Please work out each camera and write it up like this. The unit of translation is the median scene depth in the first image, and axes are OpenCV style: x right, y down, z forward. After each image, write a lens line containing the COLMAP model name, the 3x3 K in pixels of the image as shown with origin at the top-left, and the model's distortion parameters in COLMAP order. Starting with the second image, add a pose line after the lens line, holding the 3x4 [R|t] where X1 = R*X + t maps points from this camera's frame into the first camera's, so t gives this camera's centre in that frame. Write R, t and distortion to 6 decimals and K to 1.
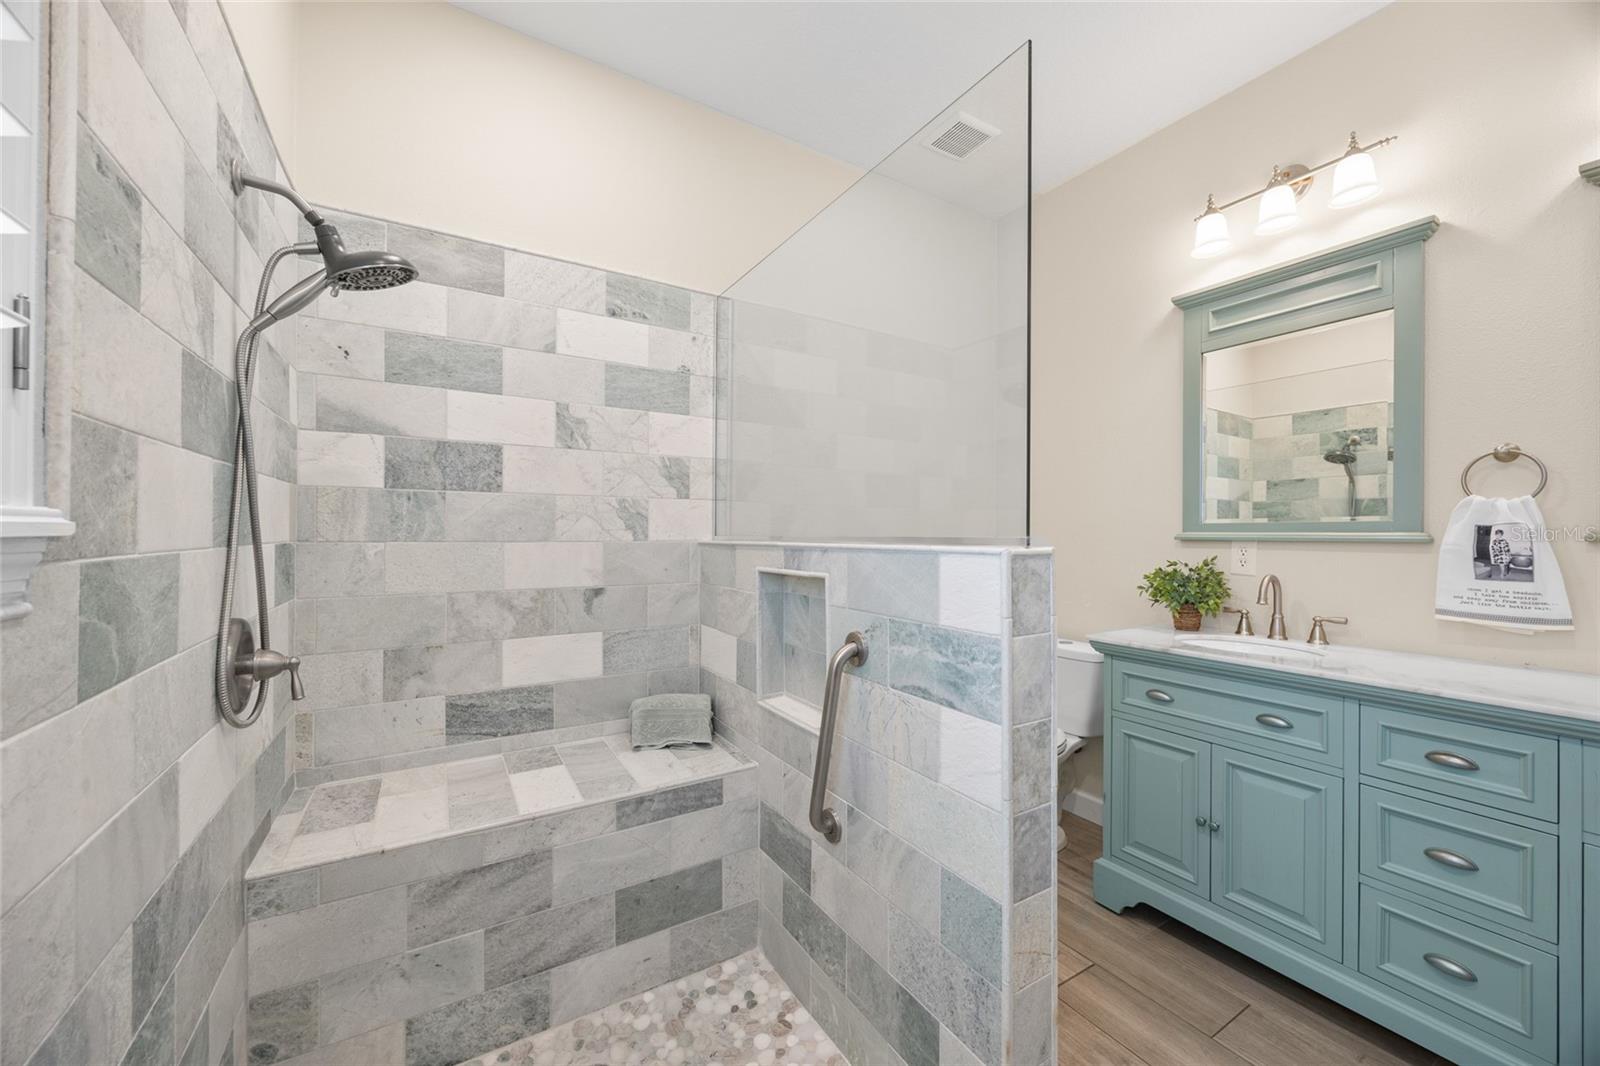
lens RADIAL K [[613.4, 0, 803.9], [0, 613.4, 539.1], [0, 0, 1]] dist [-0.001689, -0.000025]
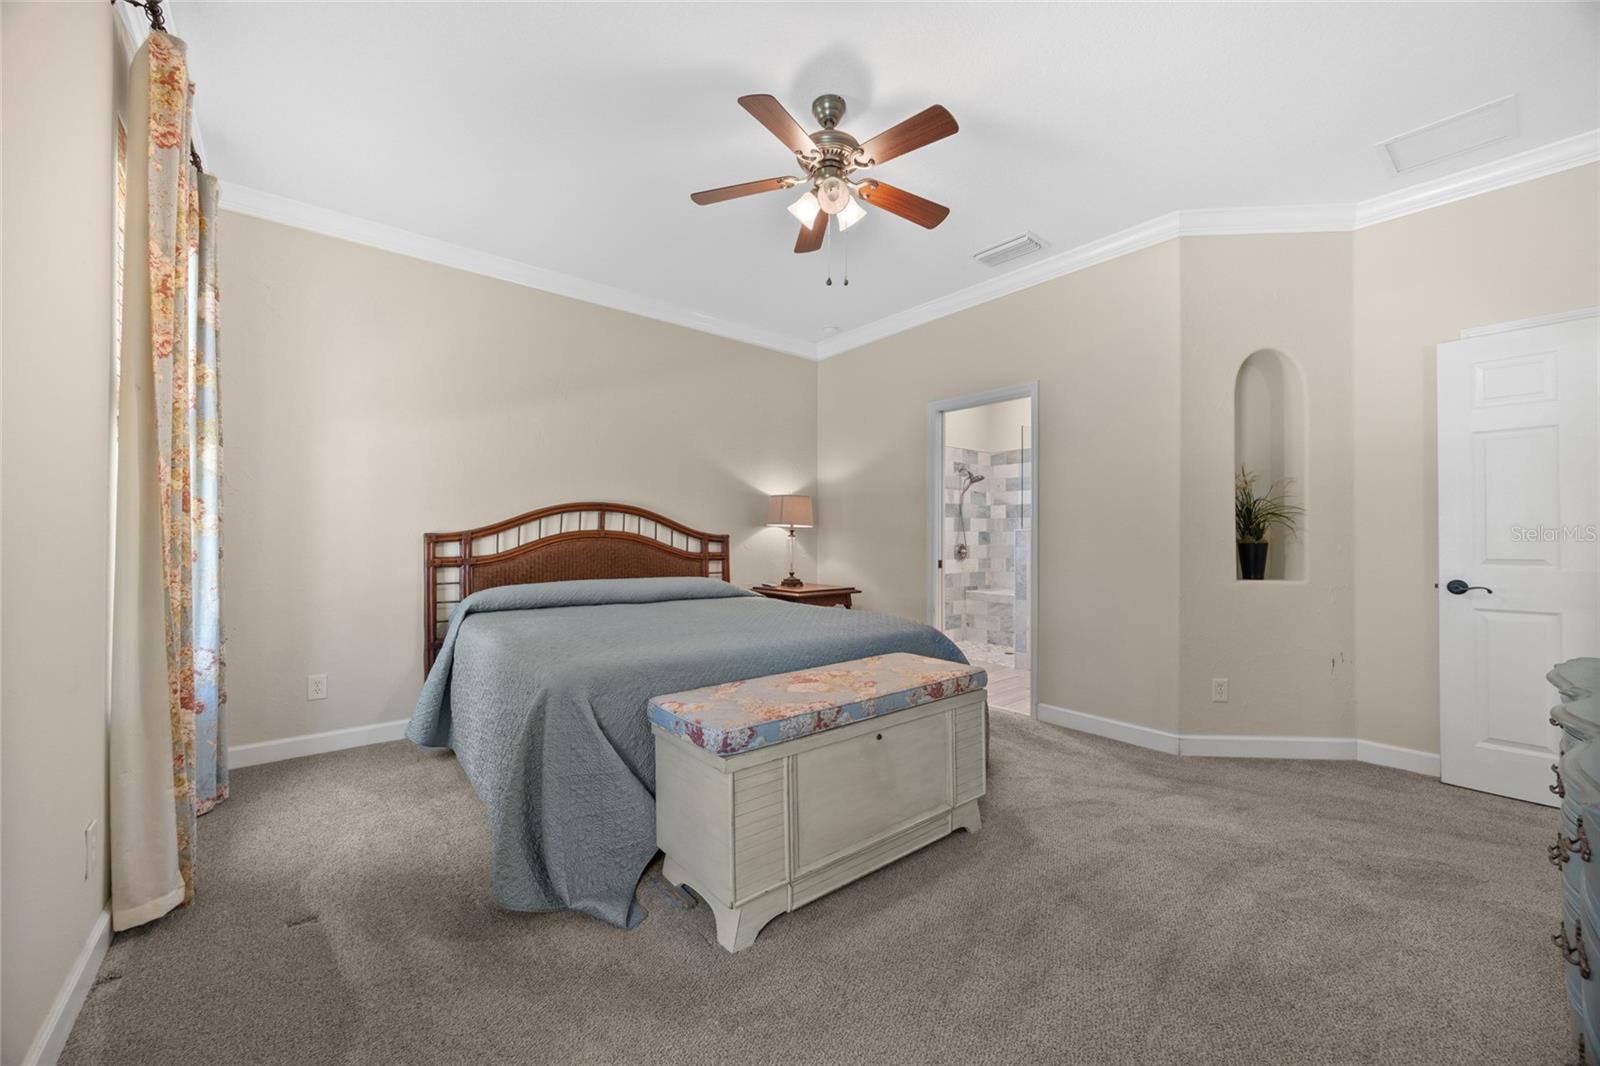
lens RADIAL K [[613.4, 0, 803.9], [0, 613.4, 539.1], [0, 0, 1]] dist [-0.001689, -0.000025]
pose [[0.144838, -0.003536, -0.989449, 3.198167], [-0.001199, 0.999992, -0.003749, 0.074388], [0.989455, 0.001729, 0.144832, -0.919280]]
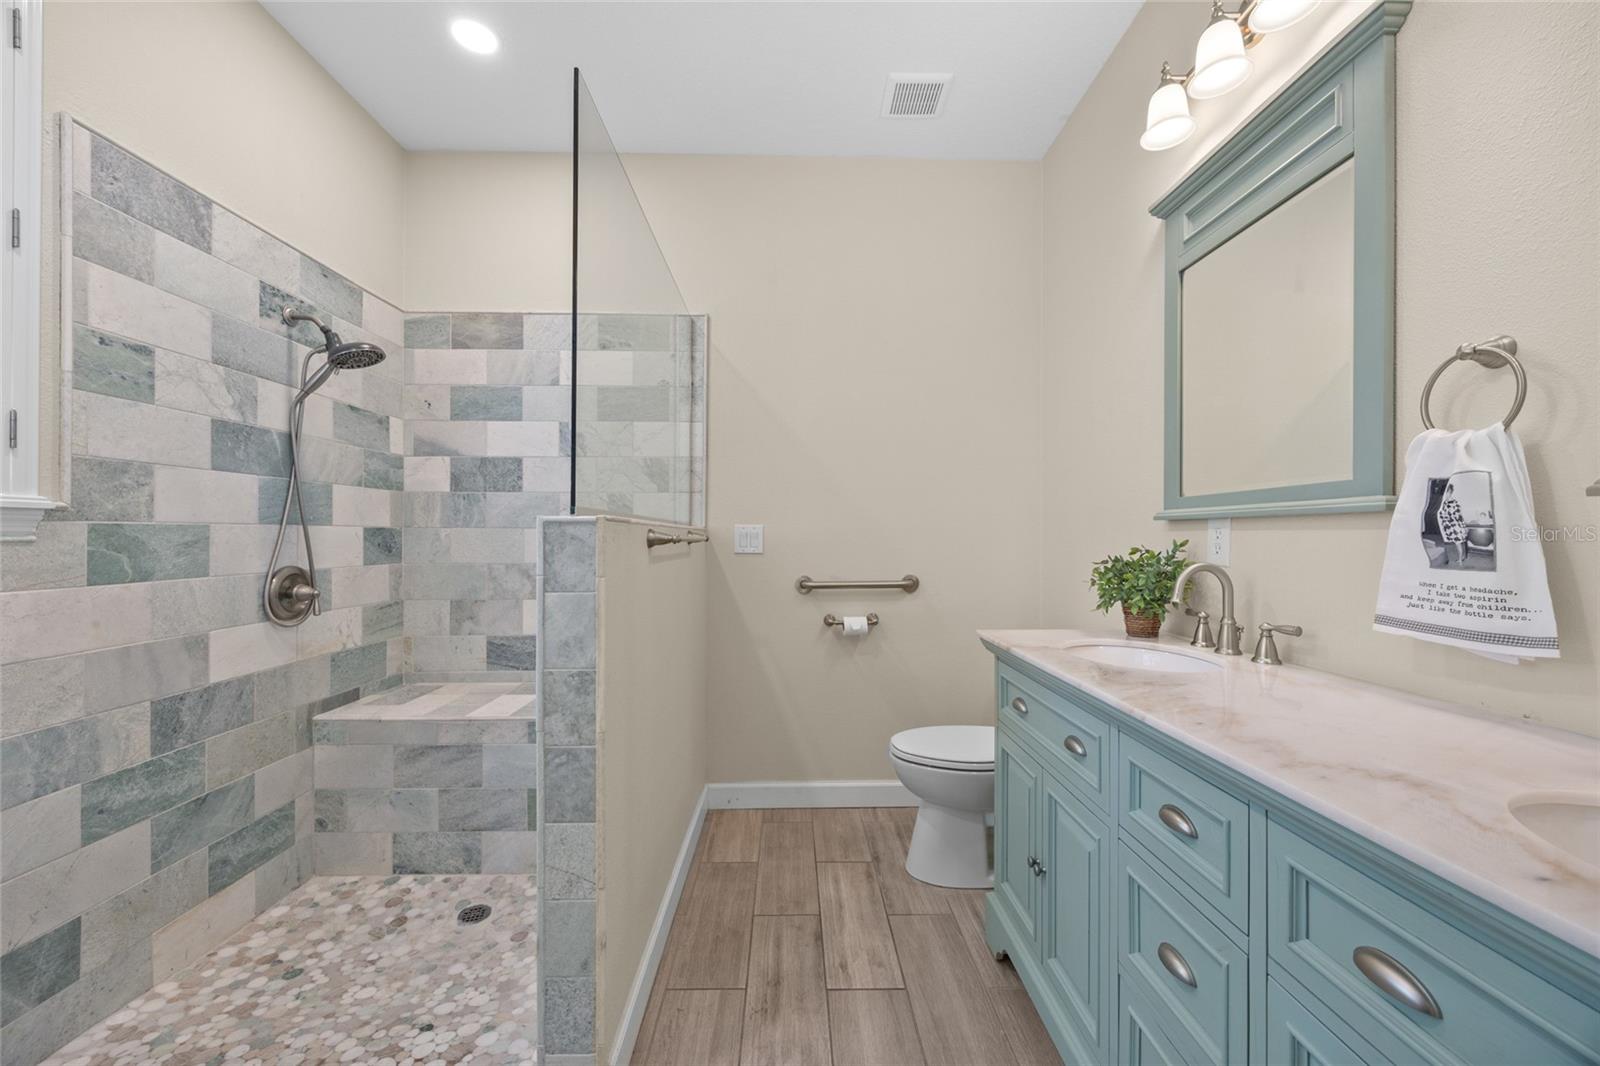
lens RADIAL K [[615.8, 0, 807.2], [0, 615.8, 541.7], [0, 0, 1]] dist [-0.000492, -0.000056]
pose [[0.860873, 0.000656, -0.508820, 0.853692], [-0.001882, 0.999996, -0.001895, 0.041073], [0.508817, 0.002589, 0.860871, 0.156312]]
